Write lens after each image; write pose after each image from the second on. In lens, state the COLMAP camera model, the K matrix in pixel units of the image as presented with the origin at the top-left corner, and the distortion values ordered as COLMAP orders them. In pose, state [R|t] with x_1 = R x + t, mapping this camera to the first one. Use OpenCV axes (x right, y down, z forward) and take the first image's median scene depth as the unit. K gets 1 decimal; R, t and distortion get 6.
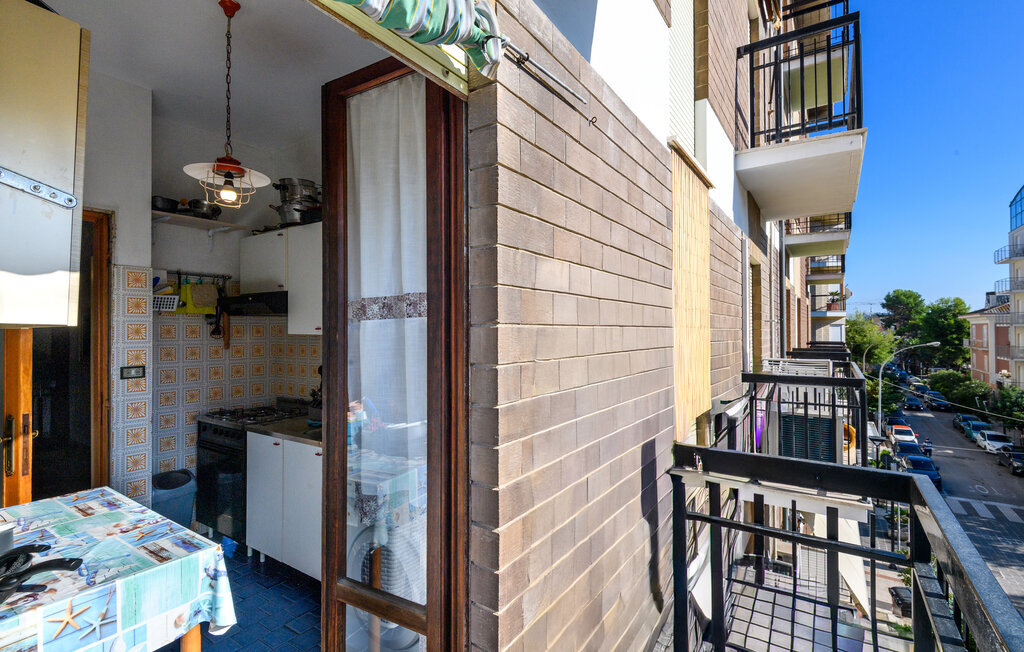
lens RADIAL K [[474.3, 0, 522.5], [0, 474.3, 325.0], [0, 0, 1]] dist [0.008951, -0.006237]
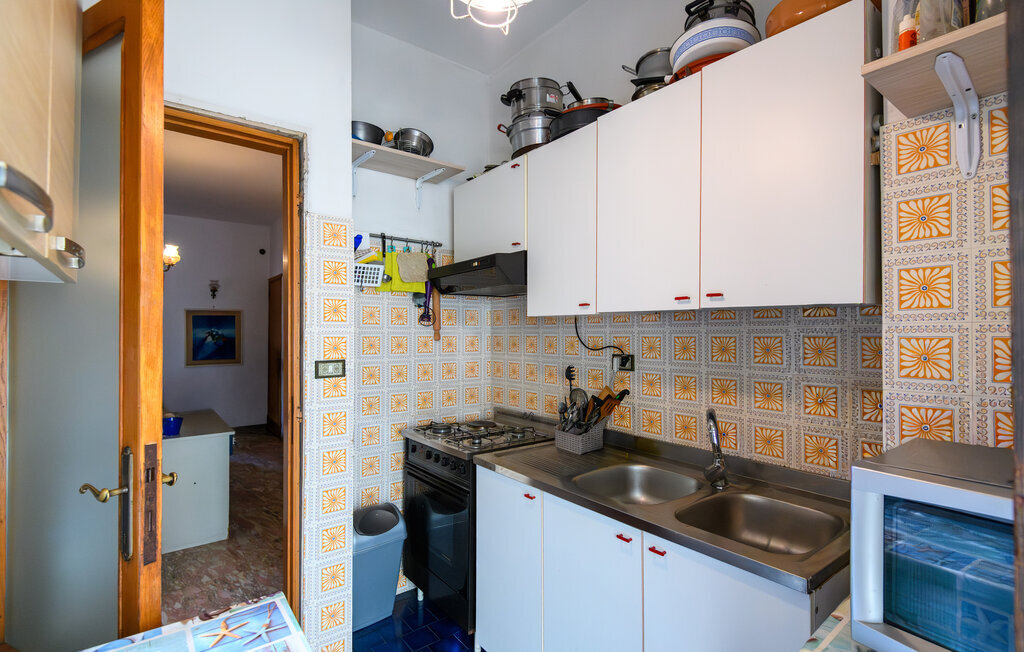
lens RADIAL K [[474.3, 0, 515.3], [0, 474.3, 332.0], [0, 0, 1]] dist [0.008951, -0.006237]
pose [[0.945858, 0.003595, -0.324562, -0.290692], [-0.001090, 0.999968, 0.007897, 0.034364], [0.324580, -0.007116, 0.945831, 0.371118]]
